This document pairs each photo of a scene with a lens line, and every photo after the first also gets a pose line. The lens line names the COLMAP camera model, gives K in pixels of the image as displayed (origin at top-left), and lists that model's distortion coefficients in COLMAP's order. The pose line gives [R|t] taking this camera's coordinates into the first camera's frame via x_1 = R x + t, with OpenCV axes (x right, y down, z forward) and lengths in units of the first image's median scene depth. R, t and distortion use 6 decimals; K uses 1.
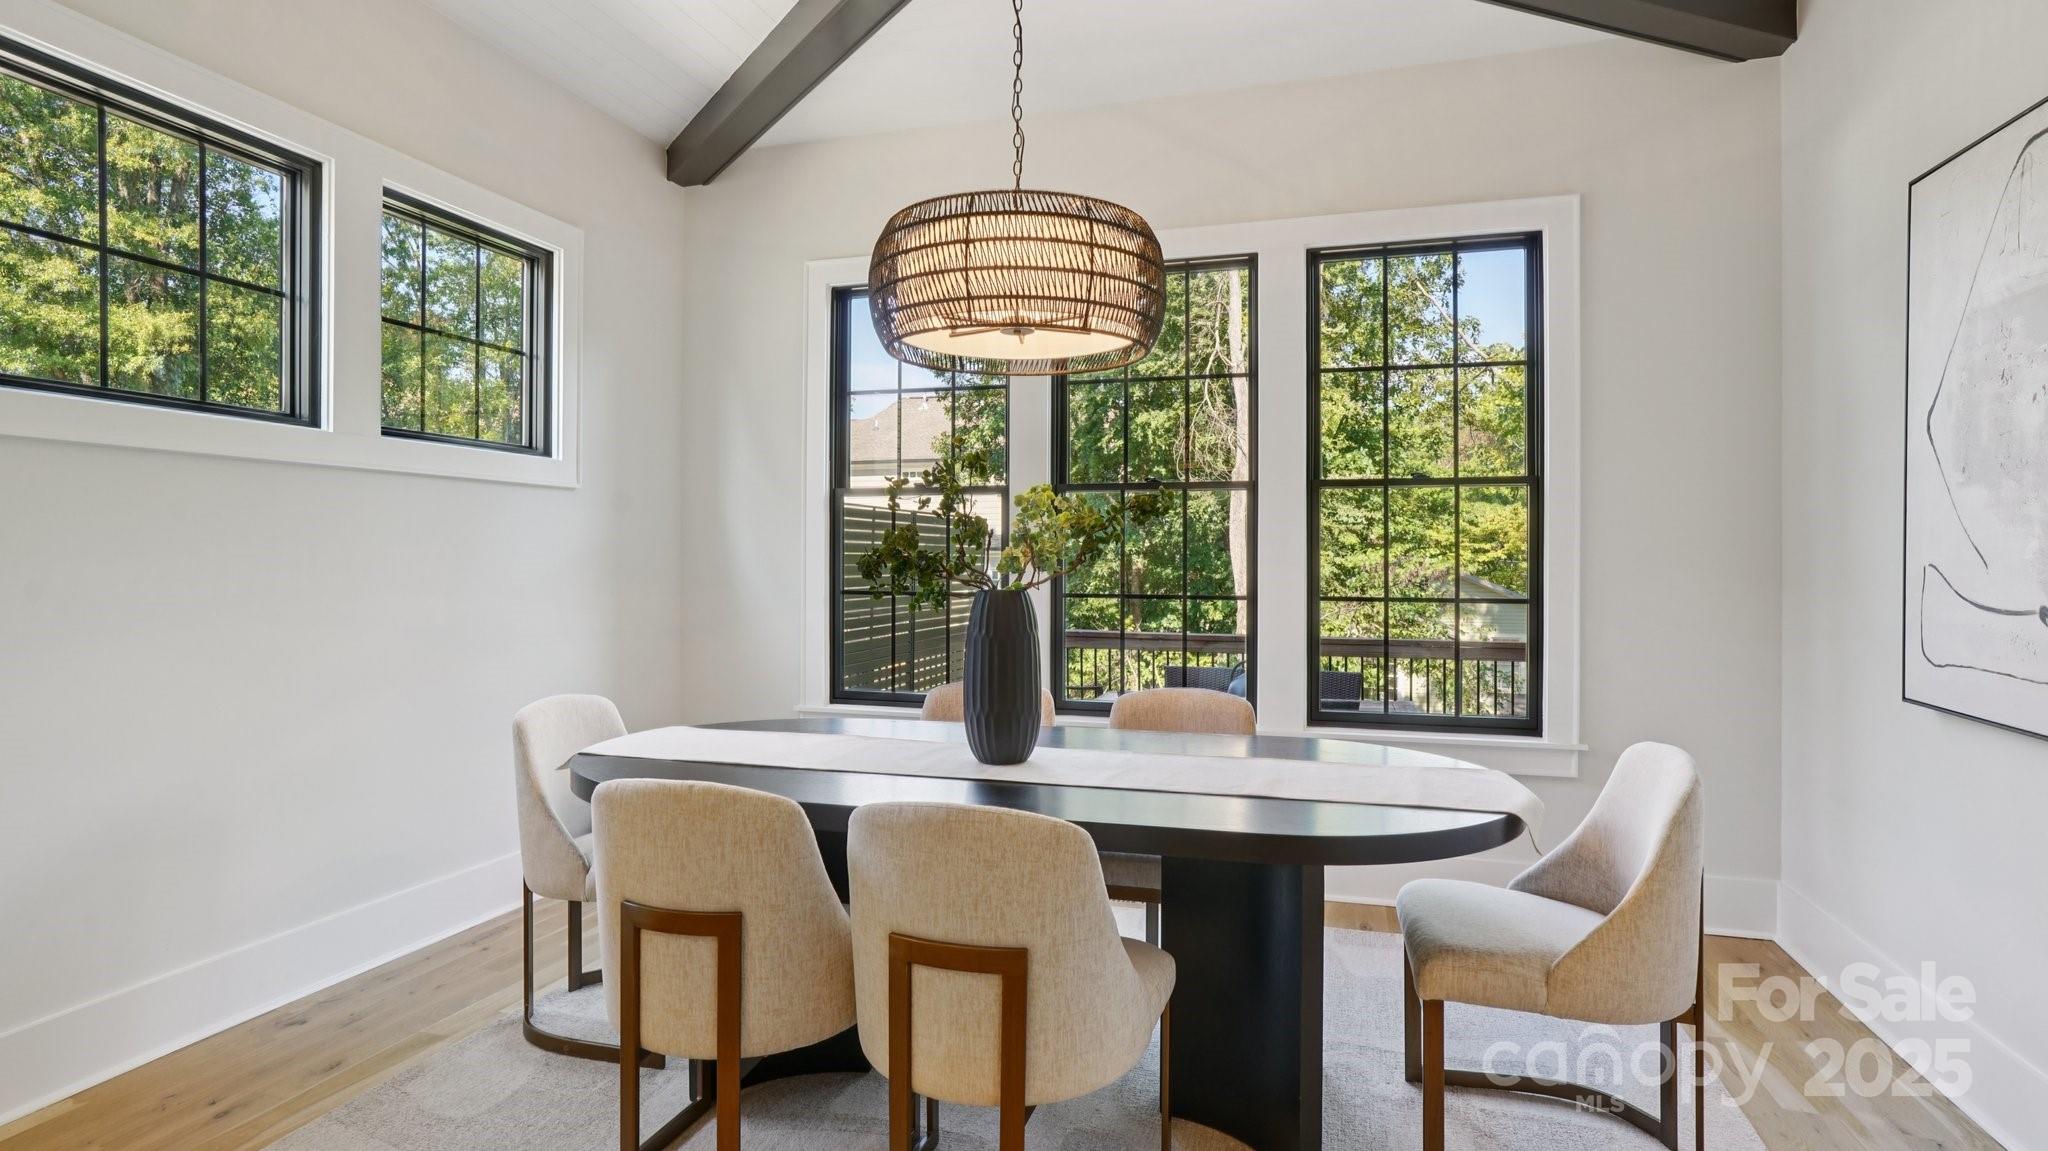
lens RADIAL K [[1095.7, 0, 1022.8], [0, 1095.7, 566.6], [0, 0, 1]] dist [0.000116, 0.000194]
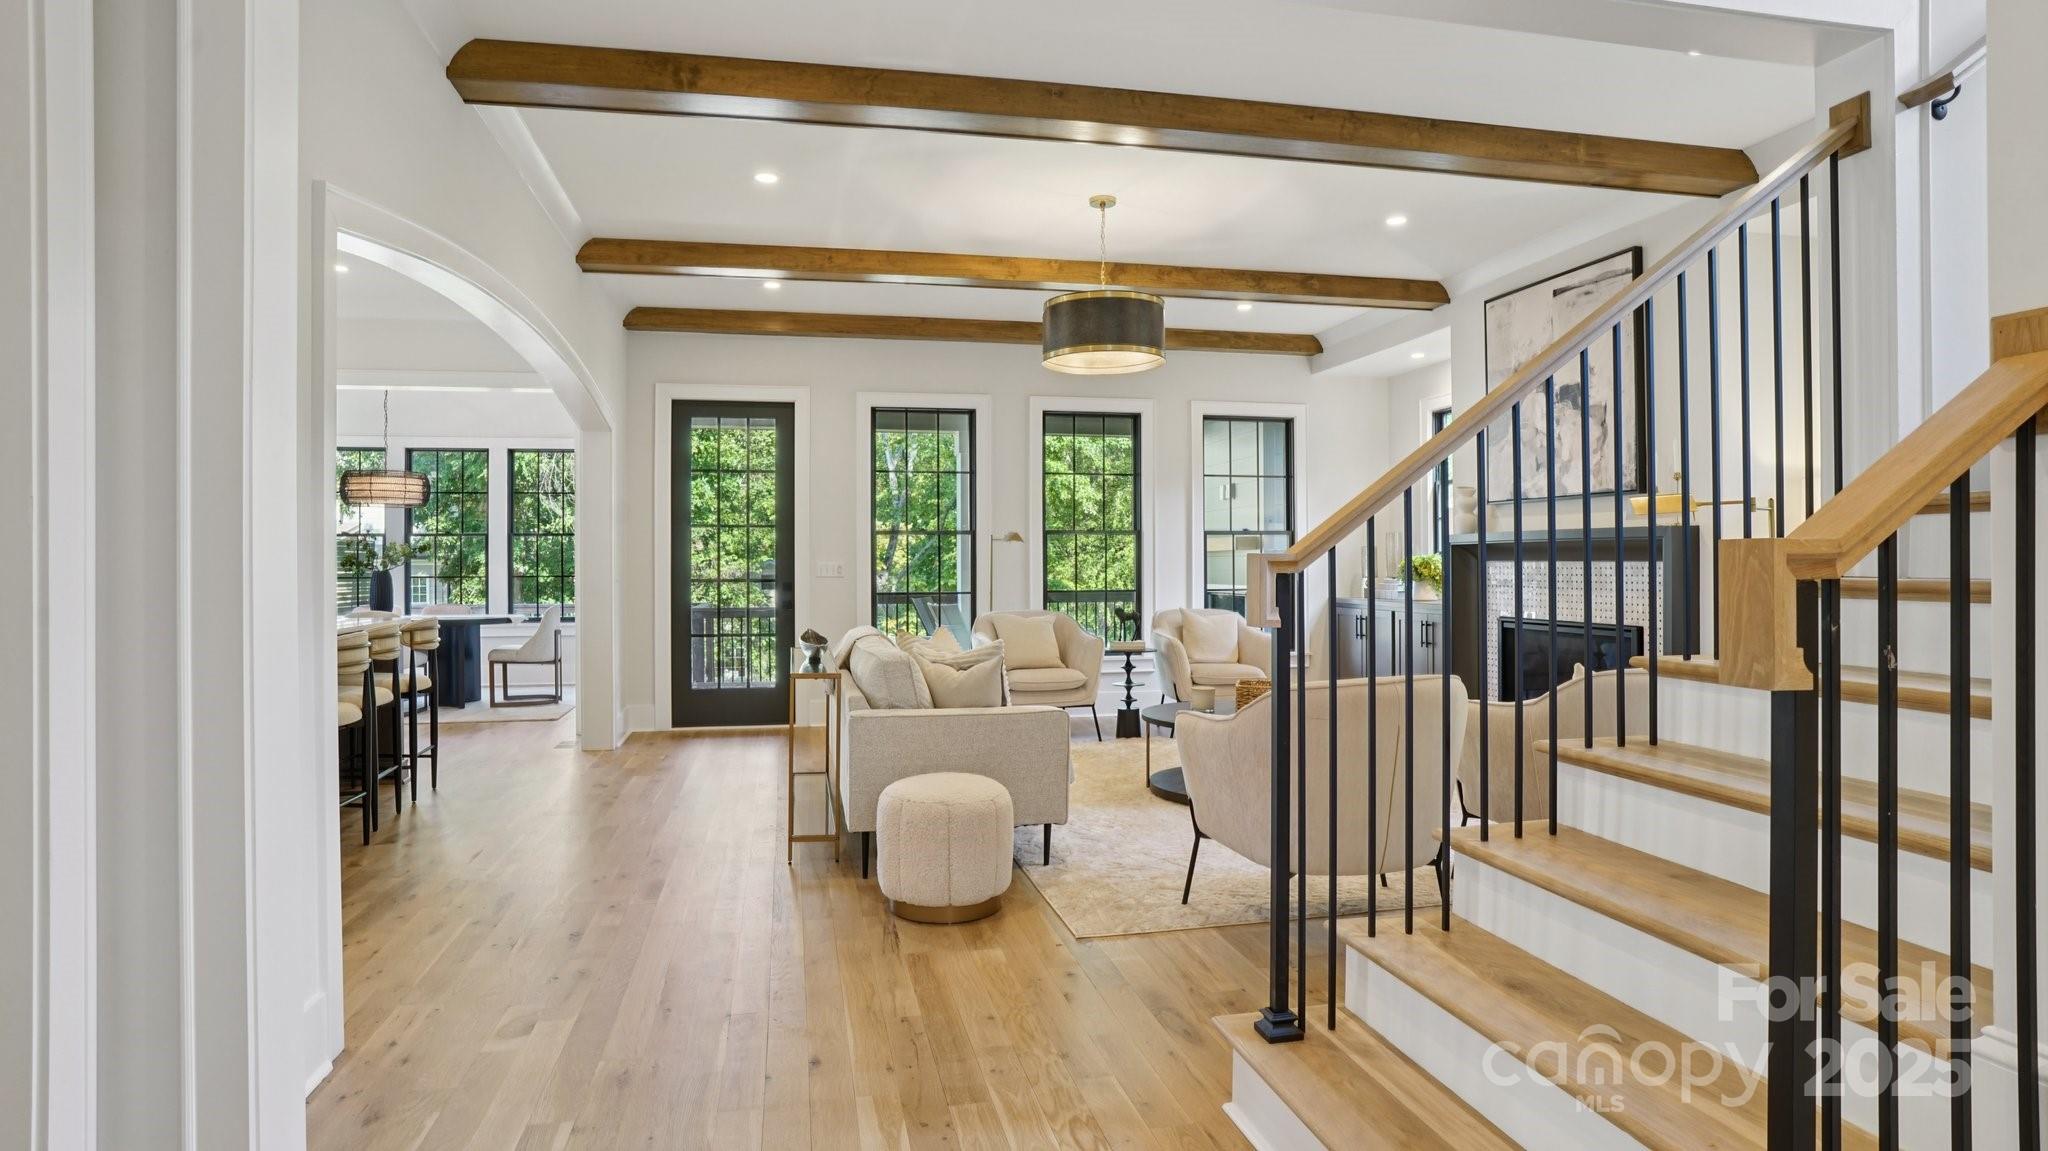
lens RADIAL K [[1095.7, 0, 1019.5], [0, 1095.7, 568.3], [0, 0, 1]] dist [0.000116, 0.000194]
pose [[0.870936, -0.010992, 0.491274, 0.034062], [0.013224, 0.999912, -0.001071, 0.041153], [-0.491219, 0.007430, 0.871005, -2.871074]]
